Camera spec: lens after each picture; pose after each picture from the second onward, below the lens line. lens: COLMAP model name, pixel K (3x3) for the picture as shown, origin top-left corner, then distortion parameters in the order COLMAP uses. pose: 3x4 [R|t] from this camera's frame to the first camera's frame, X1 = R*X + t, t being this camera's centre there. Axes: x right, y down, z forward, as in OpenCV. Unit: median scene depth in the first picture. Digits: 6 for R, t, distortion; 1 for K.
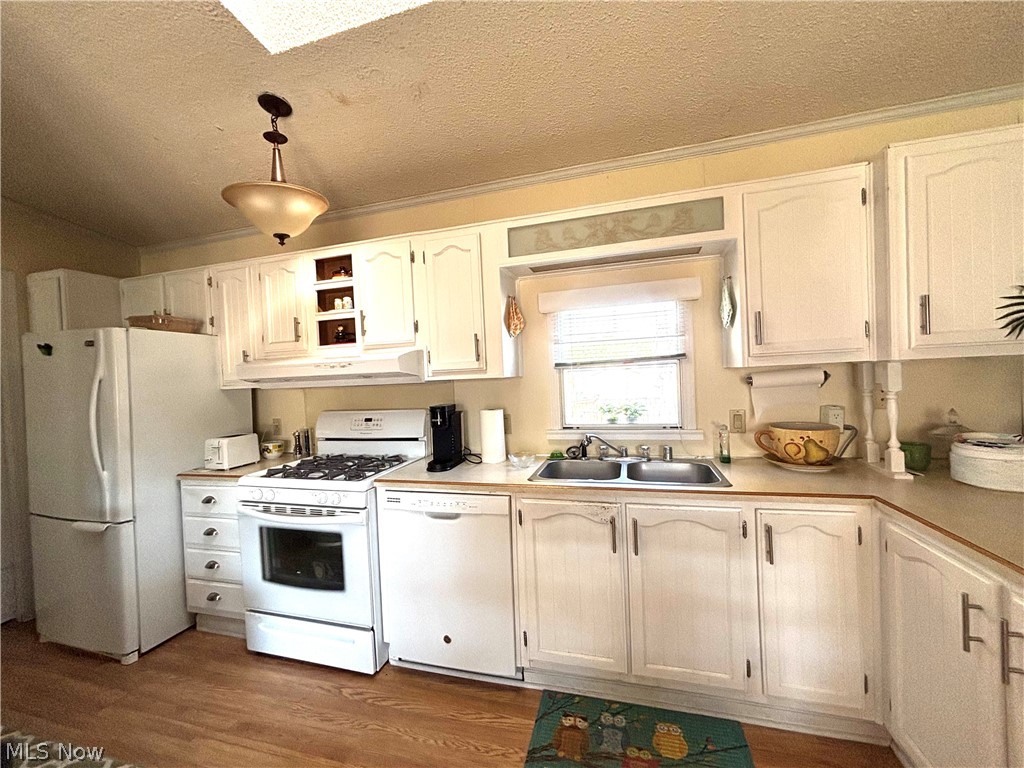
lens RADIAL K [[414.1, 0, 512.0], [0, 414.1, 384.0], [0, 0, 1]] dist [0.000565, 0.000886]
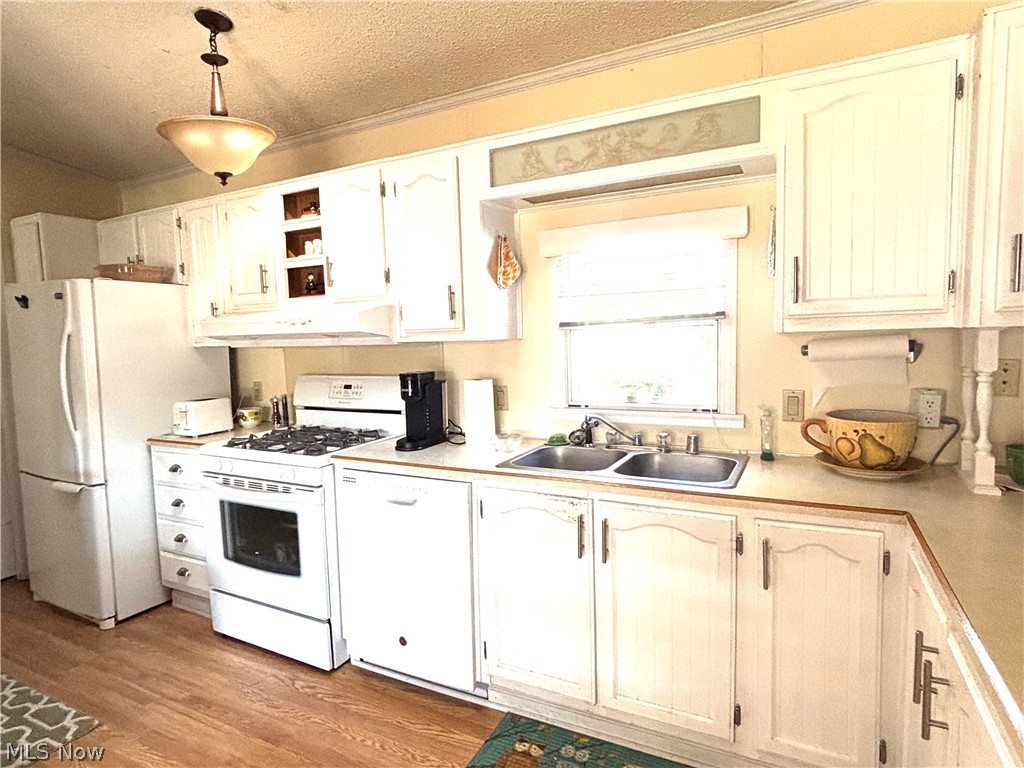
lens RADIAL K [[576.9, 0, 512.0], [0, 576.9, 384.0], [0, 0, 1]] dist [0.003452, -0.001367]
pose [[0.979787, 0.032854, -0.197328, 0.258773], [-0.018532, 0.997087, 0.073991, -0.014355], [0.199184, -0.068838, 0.977541, -0.091534]]
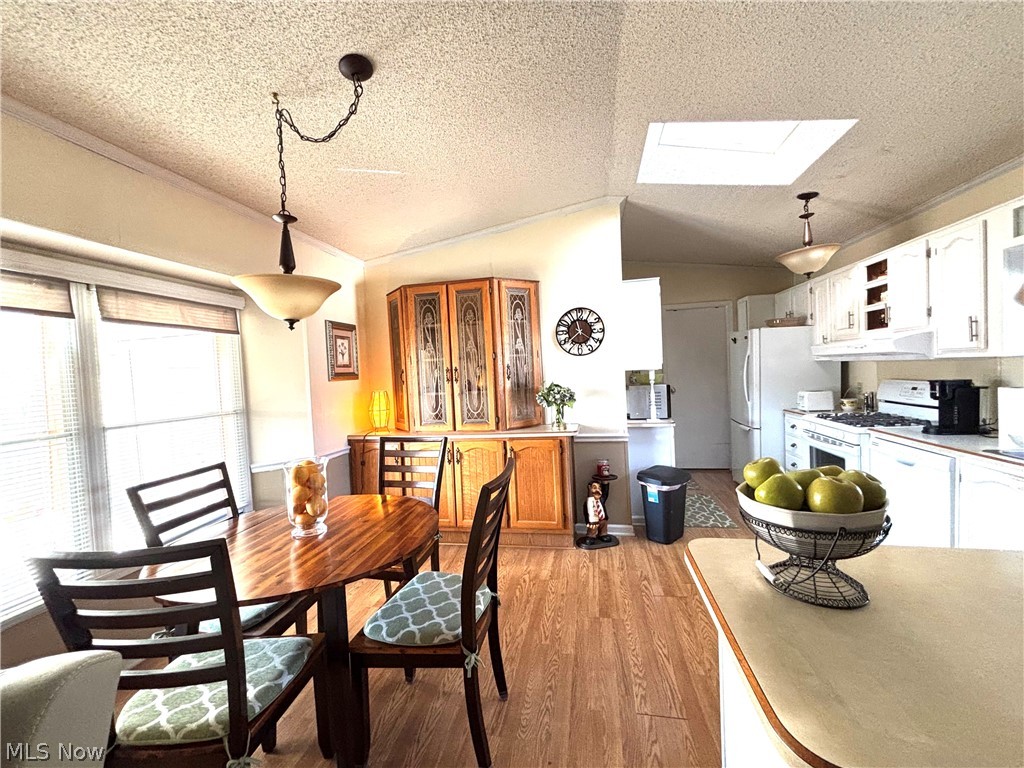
lens RADIAL K [[414.1, 0, 512.0], [0, 414.1, 384.0], [0, 0, 1]] dist [0.000565, 0.000886]
pose [[0.087685, 0.075223, -0.993304, 0.912044], [0.020823, 0.996788, 0.077325, -0.052961], [0.995931, -0.027464, 0.085837, -0.317194]]
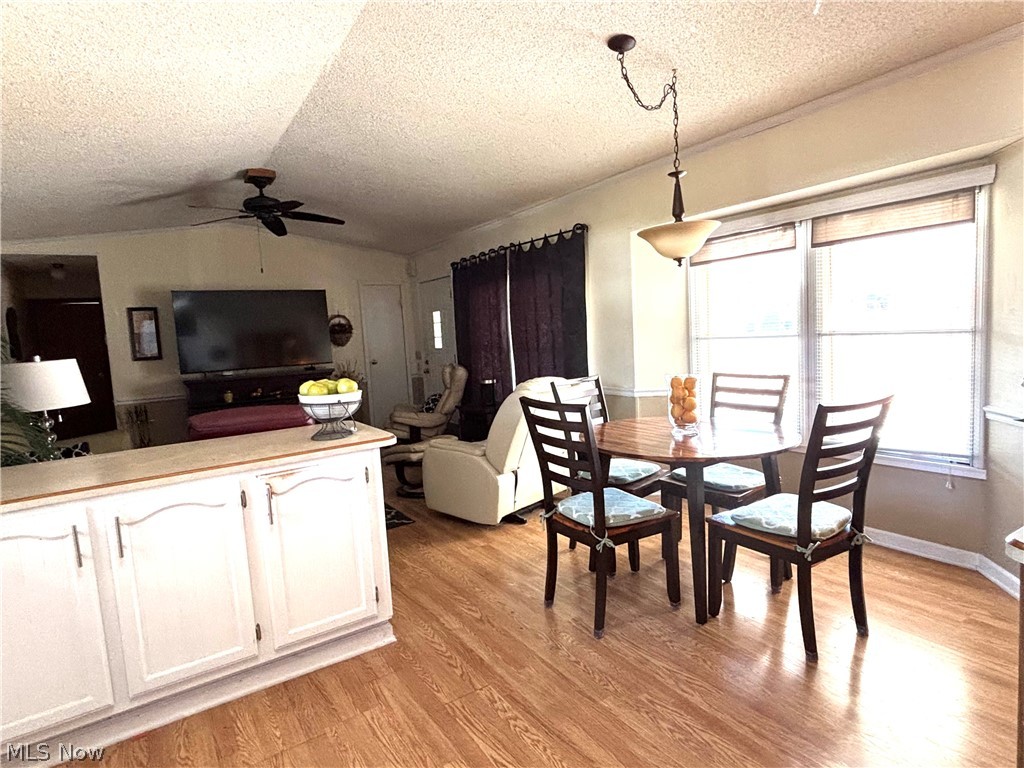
lens RADIAL K [[576.9, 0, 512.0], [0, 576.9, 384.0], [0, 0, 1]] dist [0.003452, -0.001367]
pose [[-0.747850, 0.029265, 0.663222, -0.589728], [0.105176, 0.991634, 0.074840, 0.030862], [-0.655483, 0.125724, -0.744671, 0.681797]]
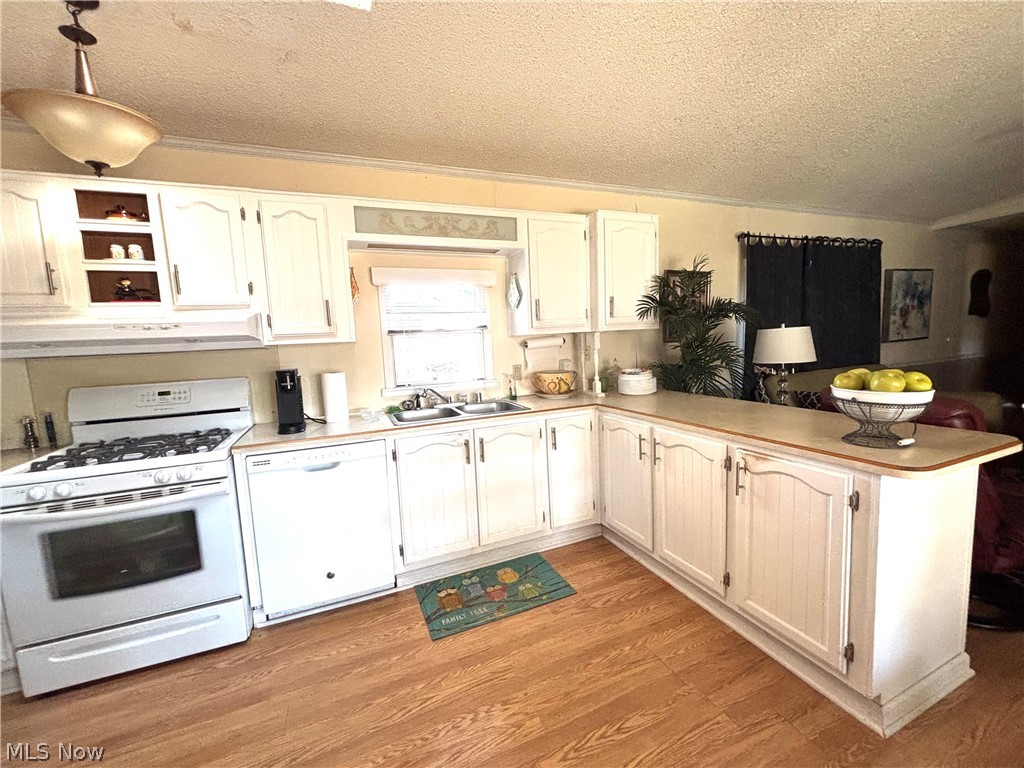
lens RADIAL K [[414.1, 0, 512.0], [0, 414.1, 384.0], [0, 0, 1]] dist [0.000565, 0.000886]
pose [[0.781215, -0.059092, 0.621458, -0.391052], [0.024797, 0.997661, 0.063692, 0.037681], [-0.623769, -0.034347, 0.780854, -0.142790]]
